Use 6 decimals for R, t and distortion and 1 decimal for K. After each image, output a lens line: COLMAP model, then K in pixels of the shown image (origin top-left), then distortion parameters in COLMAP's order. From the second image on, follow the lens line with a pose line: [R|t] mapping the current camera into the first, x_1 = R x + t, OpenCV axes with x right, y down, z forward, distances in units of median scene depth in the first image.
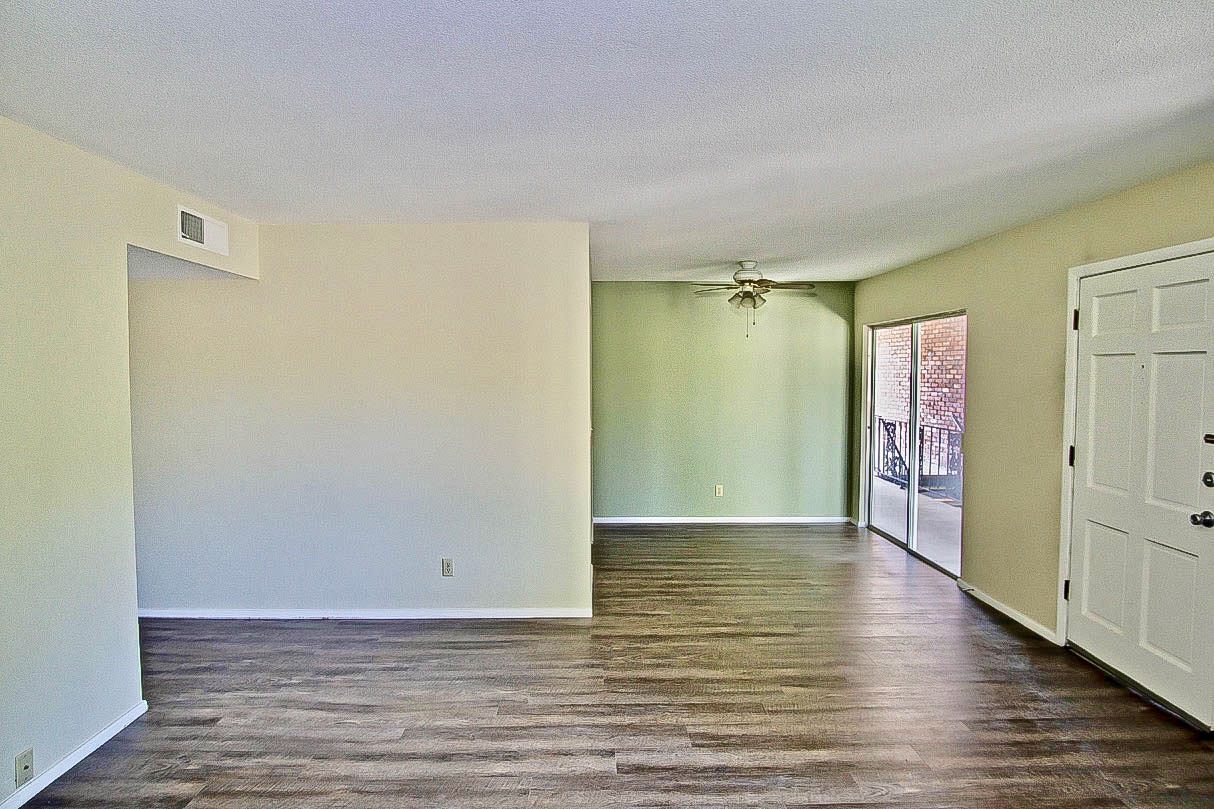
lens RADIAL K [[662.1, 0, 607.0], [0, 662.1, 404.5], [0, 0, 1]] dist [-0.000806, -0.000236]
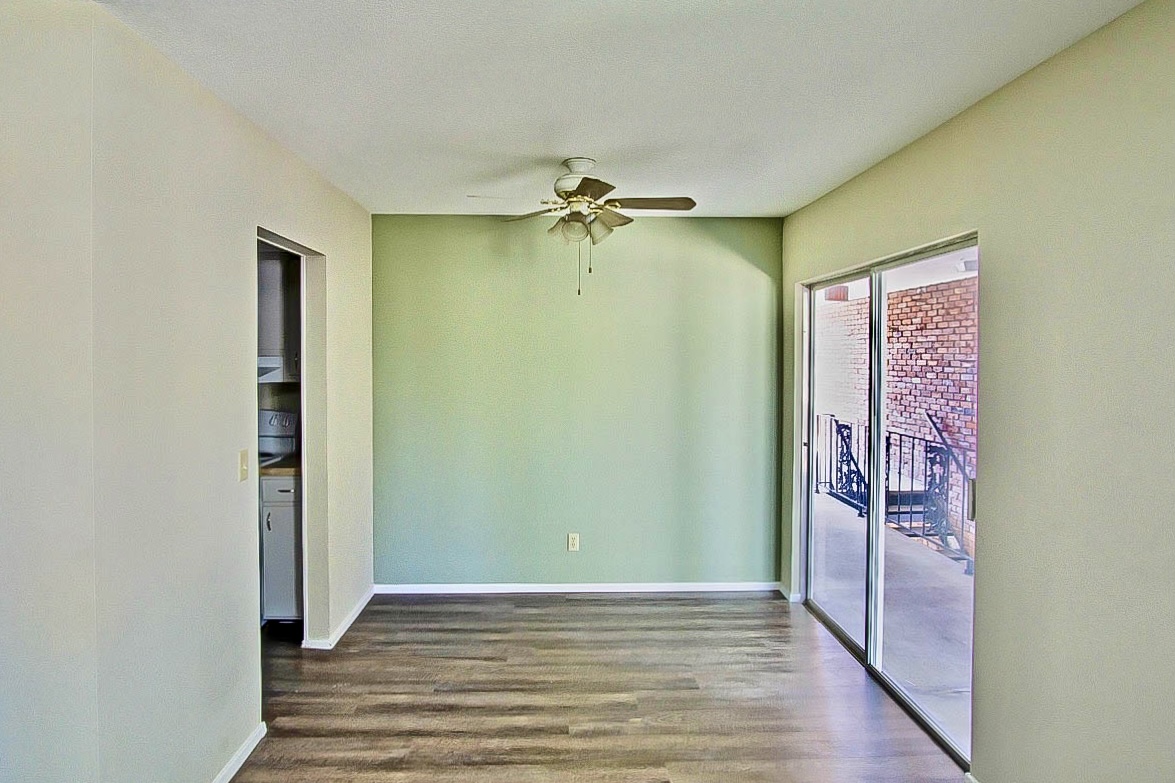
lens RADIAL K [[643.9, 0, 585.4], [0, 643.9, 373.2], [0, 0, 1]] dist [-0.001898, 0.000093]
pose [[0.999948, 0.001575, 0.010104, 0.174674], [-0.001339, 0.999727, -0.023333, -0.018318], [-0.010138, 0.023319, 0.999677, 0.375359]]
